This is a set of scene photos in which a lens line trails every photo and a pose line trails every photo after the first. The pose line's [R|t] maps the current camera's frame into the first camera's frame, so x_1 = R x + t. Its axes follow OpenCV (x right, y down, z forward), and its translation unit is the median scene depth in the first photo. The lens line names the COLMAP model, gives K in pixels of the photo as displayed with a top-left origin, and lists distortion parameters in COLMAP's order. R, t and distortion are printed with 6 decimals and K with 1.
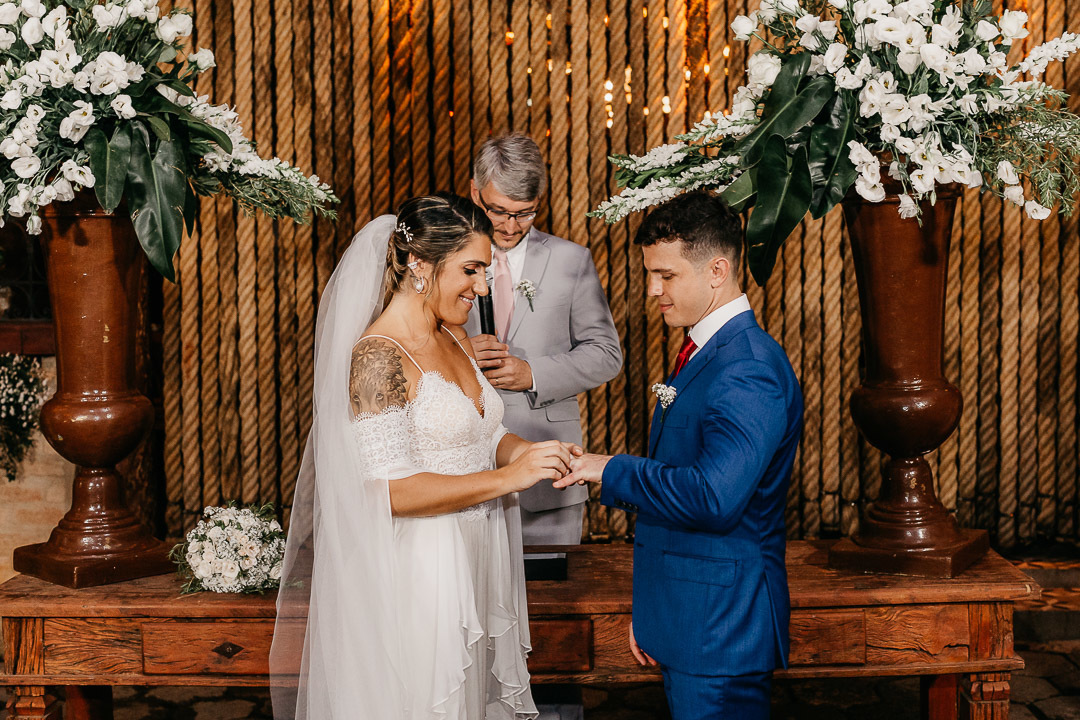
lens RADIAL K [[1665.6, 0, 540.0], [0, 1665.6, 360.0], [0, 0, 1]] dist [0.021742, 0.002850]
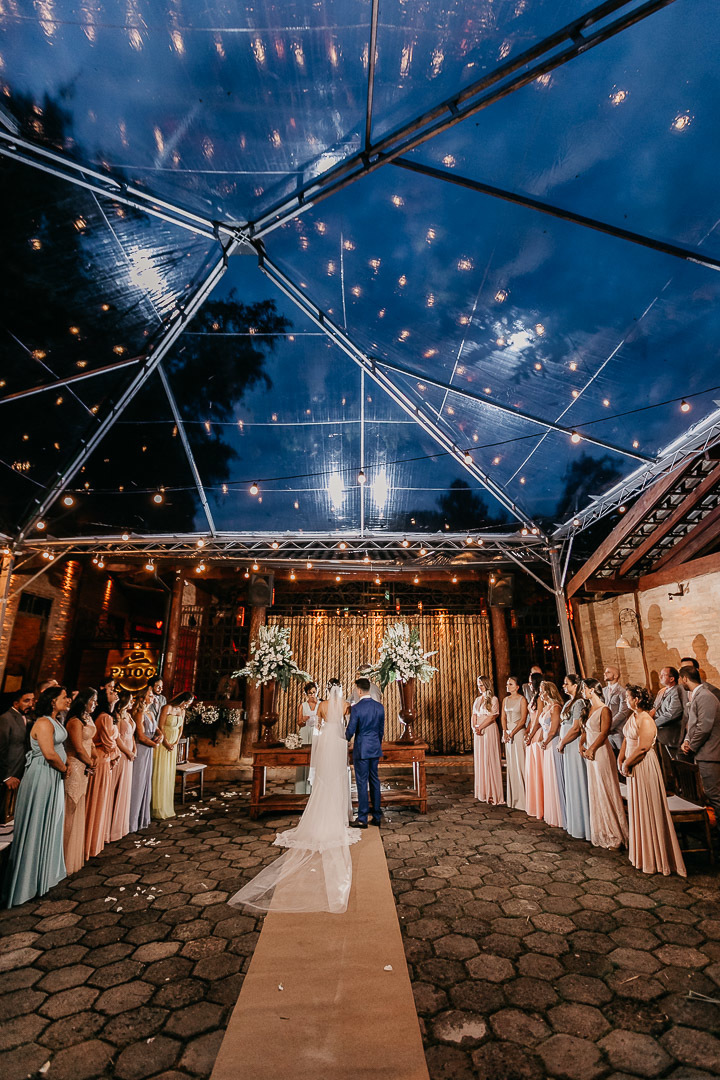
lens RADIAL K [[481.3, 0, 375.5], [0, 481.3, 522.4], [0, 0, 1]] dist [0.001240, 0.000504]
pose [[0.997904, 0.020590, 0.061341, -0.008386], [0.003930, 0.926981, -0.375087, 0.018299], [-0.064585, 0.374542, 0.924958, -0.442632]]
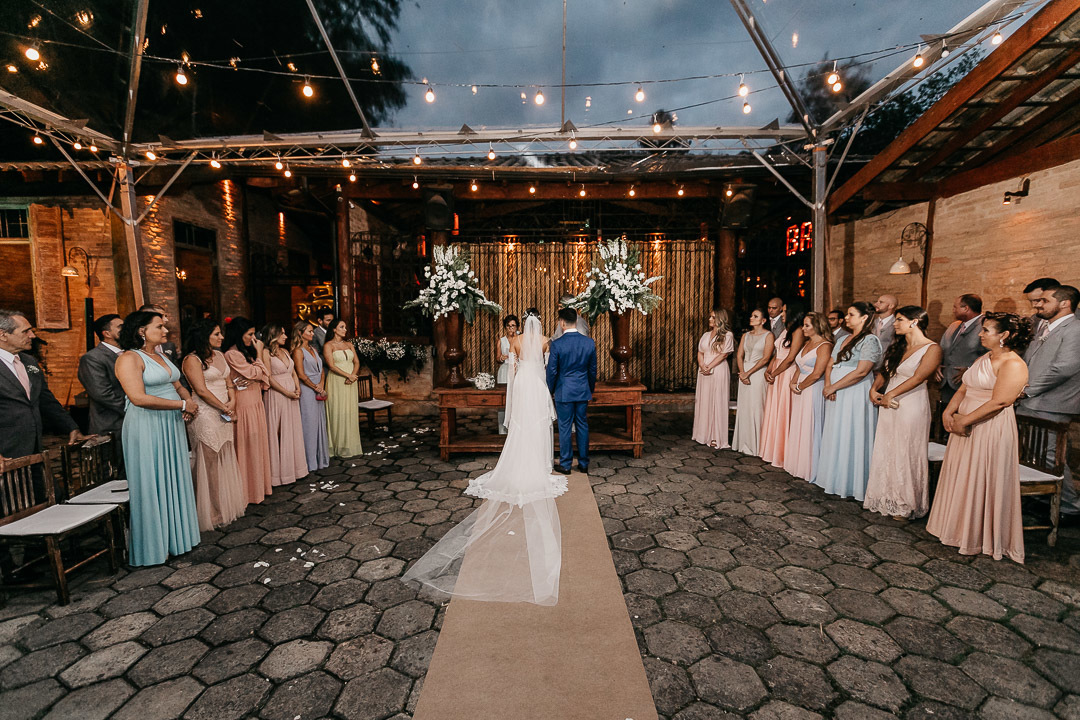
lens RADIAL K [[481.3, 0, 540.0], [0, 481.3, 360.0], [0, 0, 1]] dist [0.001240, 0.000504]
pose [[0.999989, 0.001140, 0.004613, -0.013723], [-0.001205, 0.999898, 0.014255, 0.015730], [-0.004596, -0.014260, 0.999888, -0.216619]]
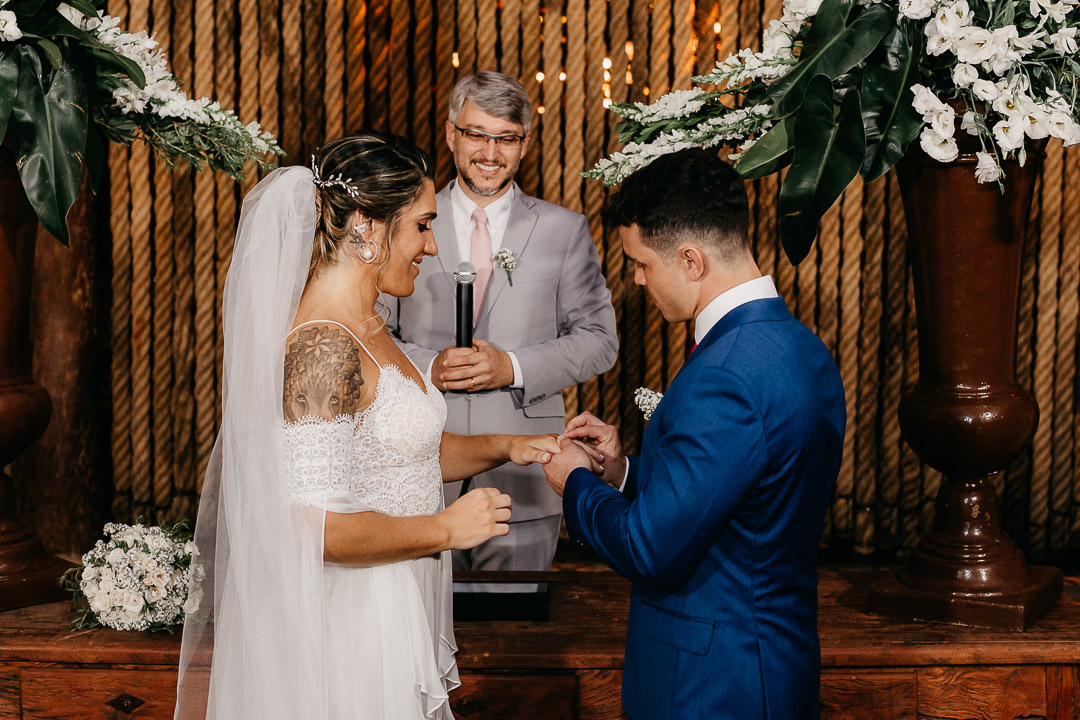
lens RADIAL K [[1665.6, 0, 540.0], [0, 1665.6, 360.0], [0, 0, 1]] dist [0.021742, 0.002850]
pose [[0.999799, 0.019341, 0.005227, 0.002892], [-0.019410, 0.999721, 0.013482, -0.003512], [-0.004965, -0.013581, 0.999895, 0.097206]]
